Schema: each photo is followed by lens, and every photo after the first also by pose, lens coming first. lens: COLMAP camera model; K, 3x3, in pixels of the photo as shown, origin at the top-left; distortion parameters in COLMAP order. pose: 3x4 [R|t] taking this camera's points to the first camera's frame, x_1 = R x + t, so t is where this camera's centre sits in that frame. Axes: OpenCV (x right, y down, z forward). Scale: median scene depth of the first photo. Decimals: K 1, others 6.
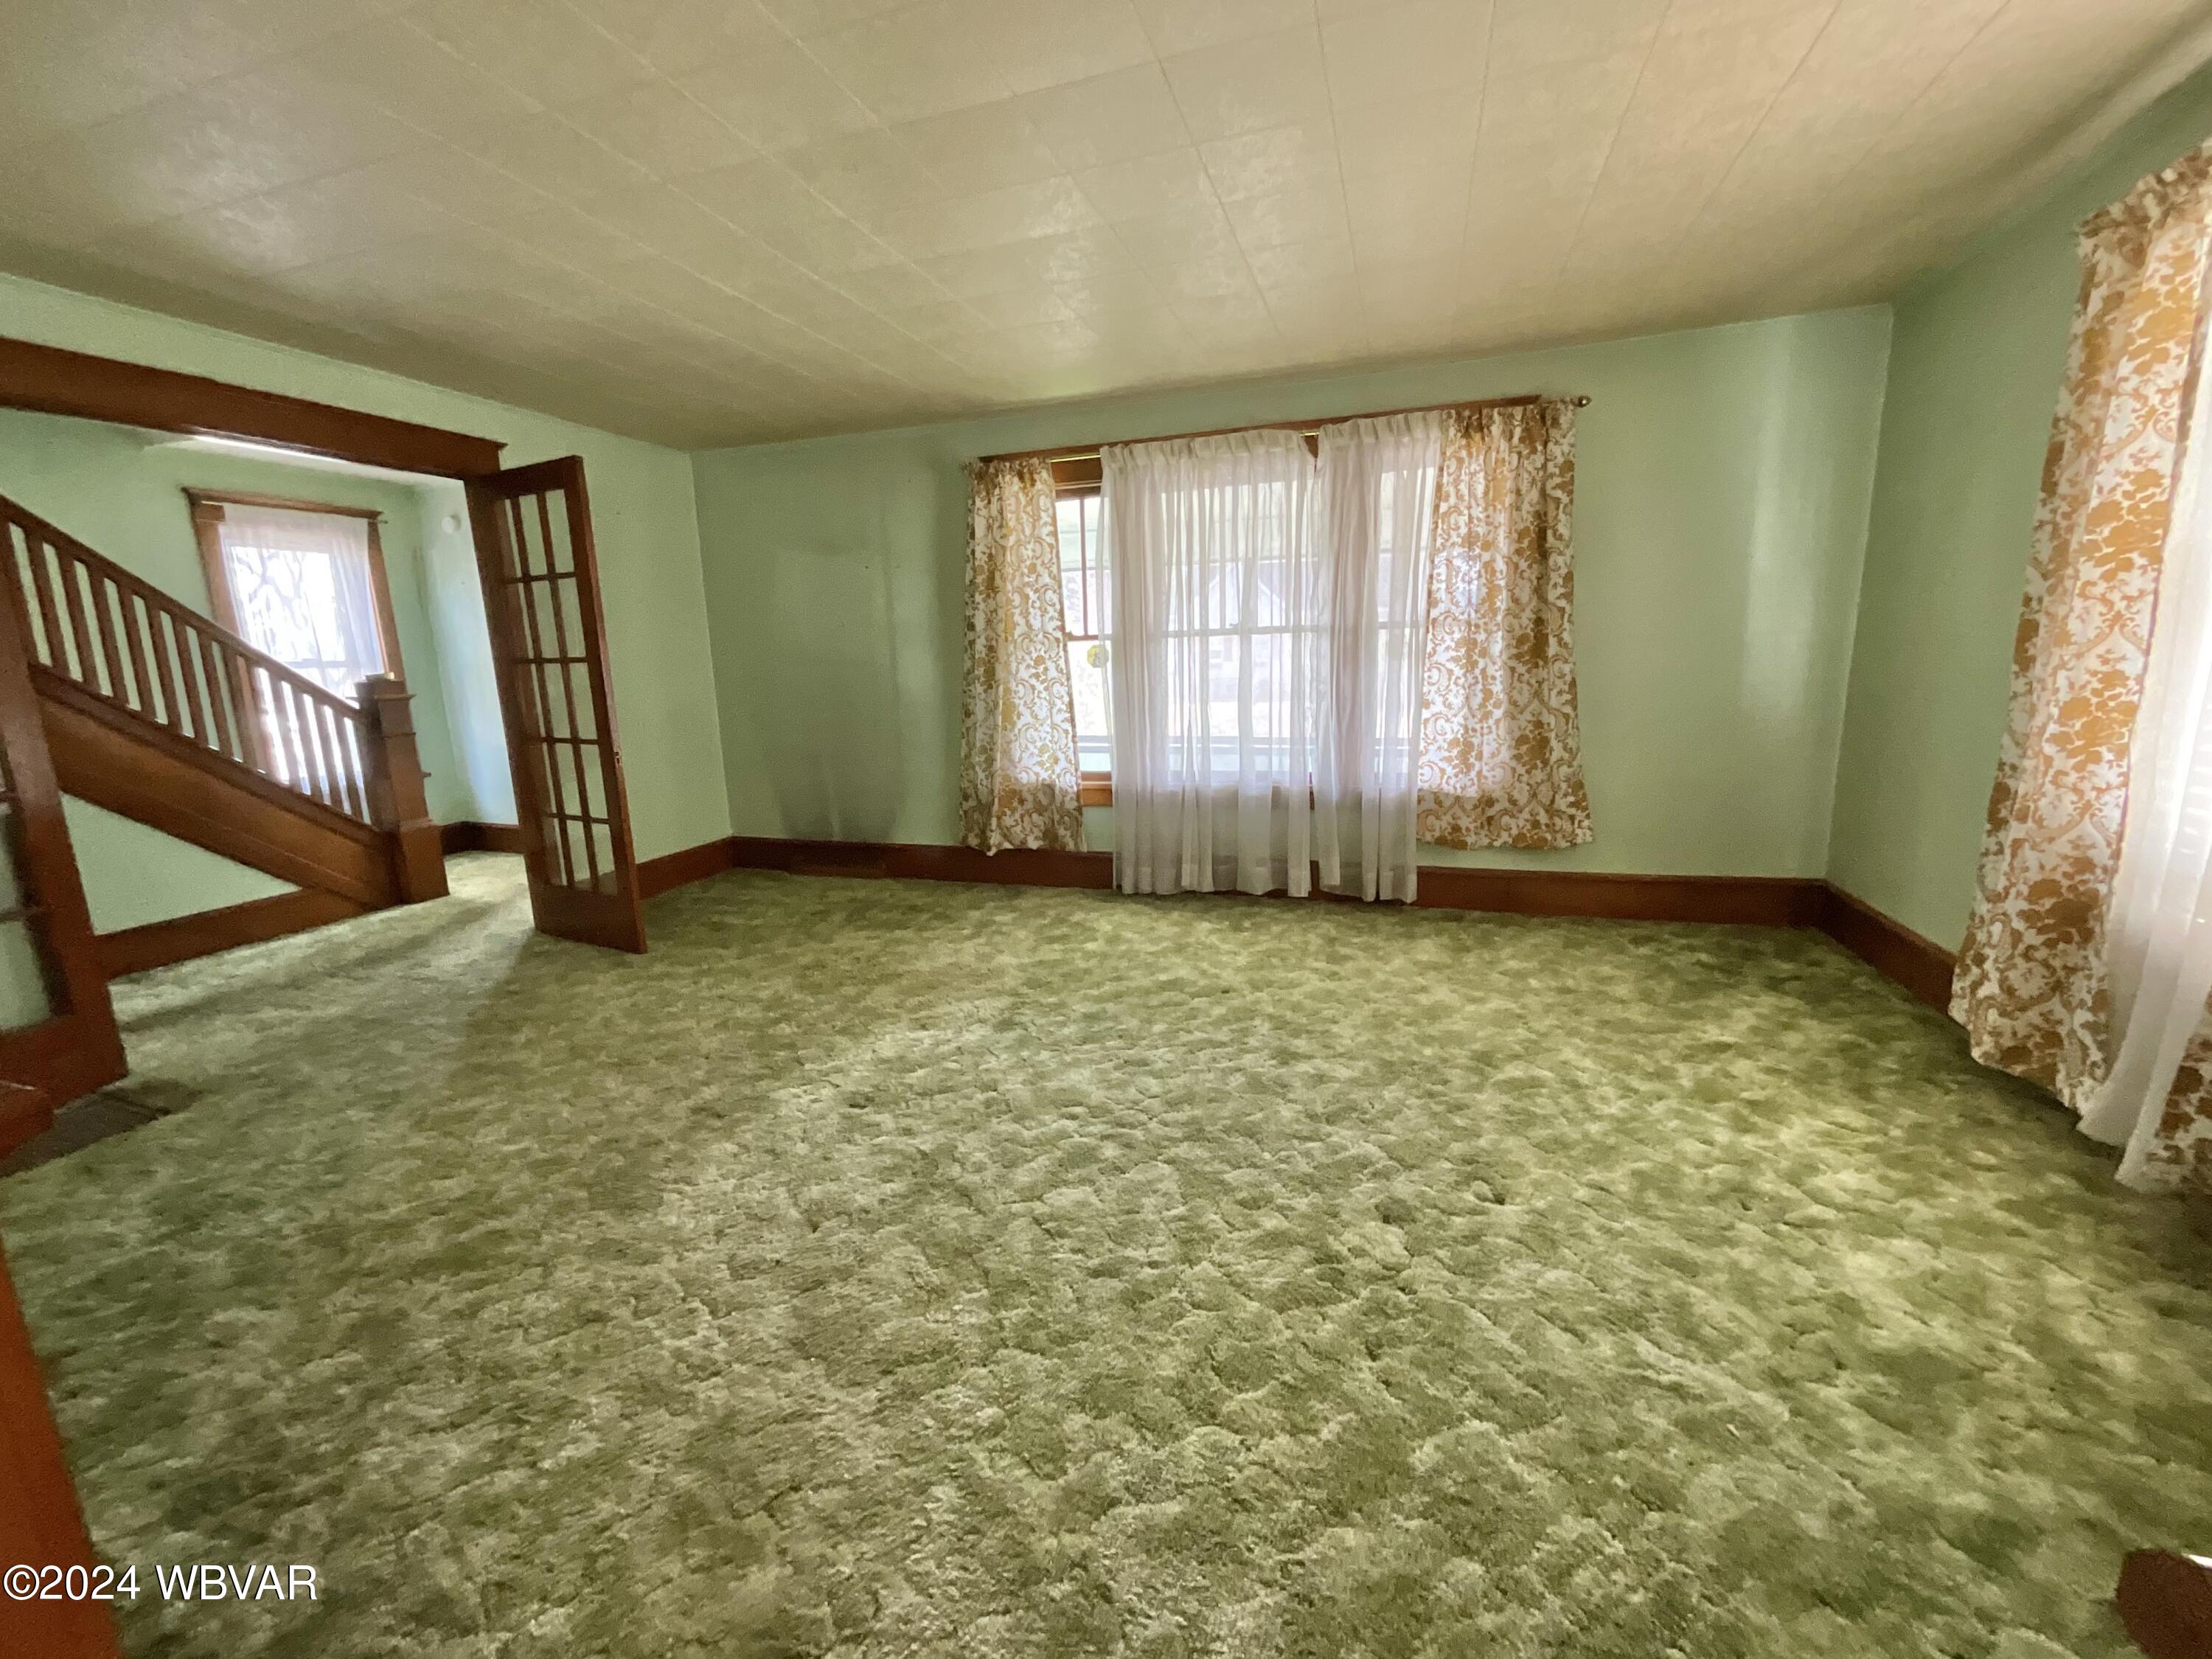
lens RADIAL K [[905.3, 0, 1106.0], [0, 905.3, 829.5], [0, 0, 1]] dist [-0.000723, 0.000049]
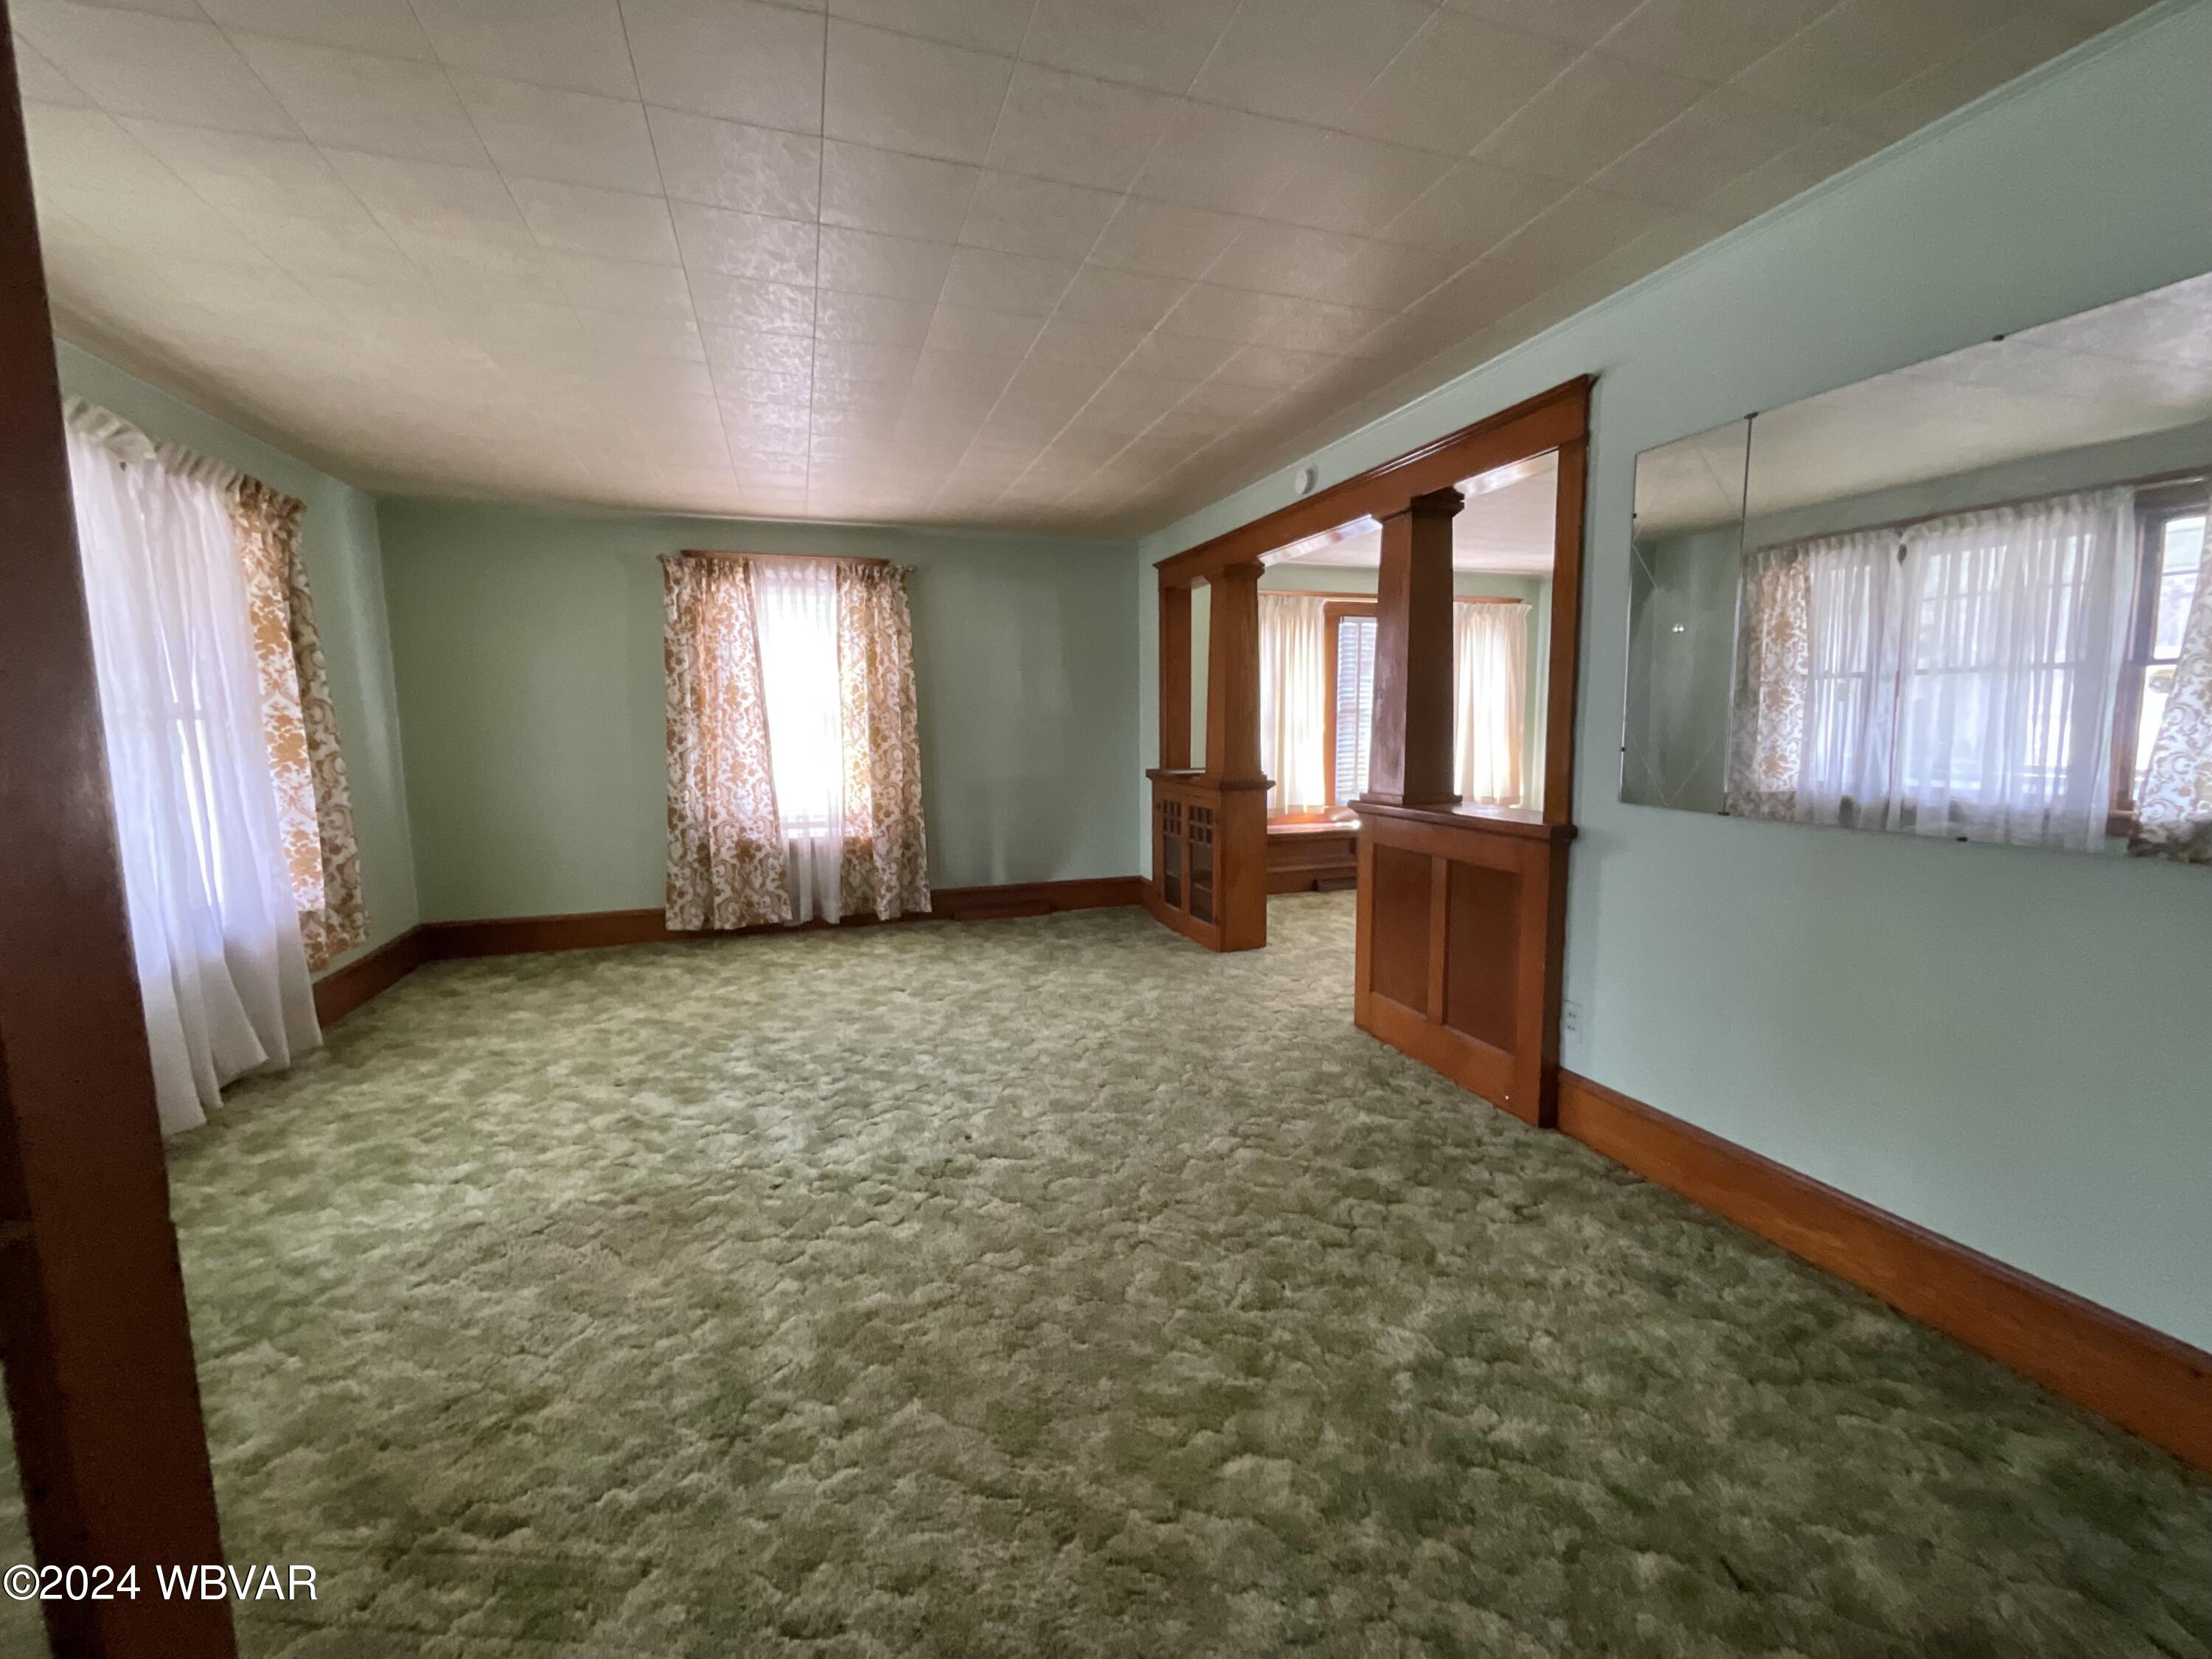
lens RADIAL K [[905.3, 0, 1106.0], [0, 905.3, 829.5], [0, 0, 1]] dist [-0.000723, 0.000049]
pose [[-0.601295, -0.071837, 0.795792, -1.408028], [0.177704, 0.958984, 0.220840, -0.316180], [-0.779016, 0.274205, -0.563866, 1.558487]]
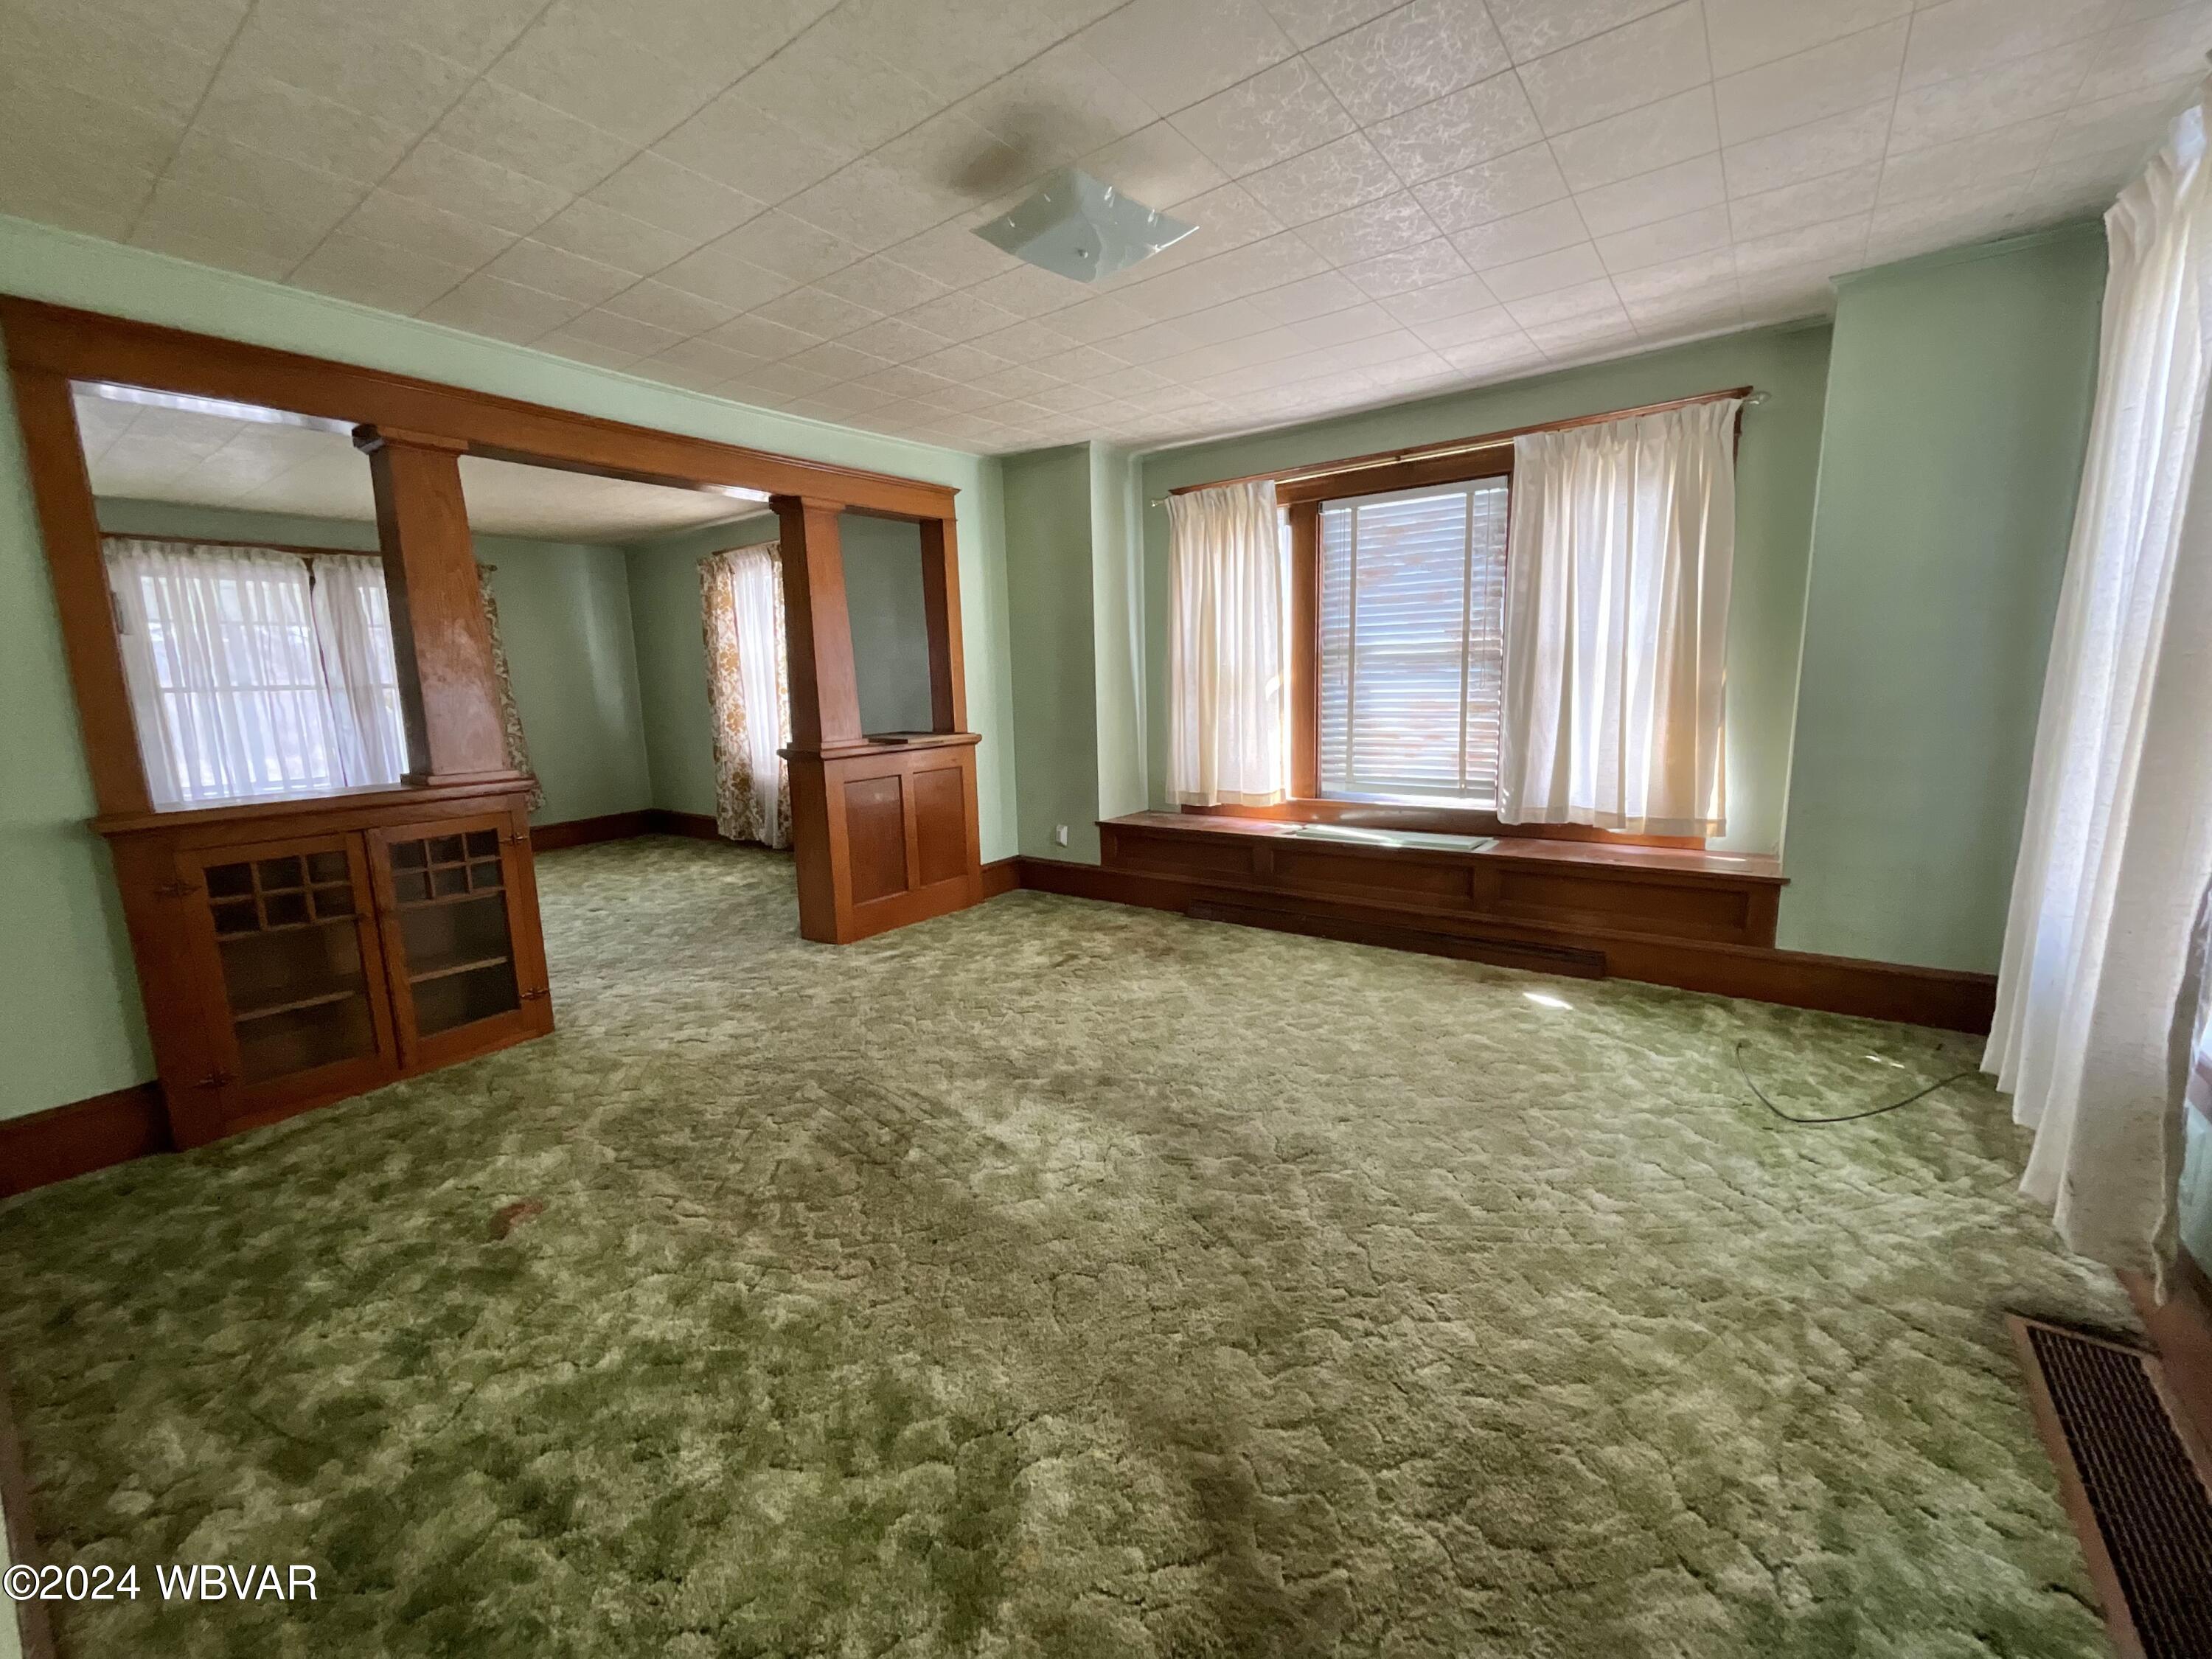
lens RADIAL K [[905.3, 0, 1106.0], [0, 905.3, 829.5], [0, 0, 1]] dist [-0.000723, 0.000049]
pose [[0.308763, -0.132557, 0.941857, -1.447012], [0.198099, 0.977487, 0.072630, 0.265564], [-0.930281, 0.164156, 0.328071, -1.107550]]
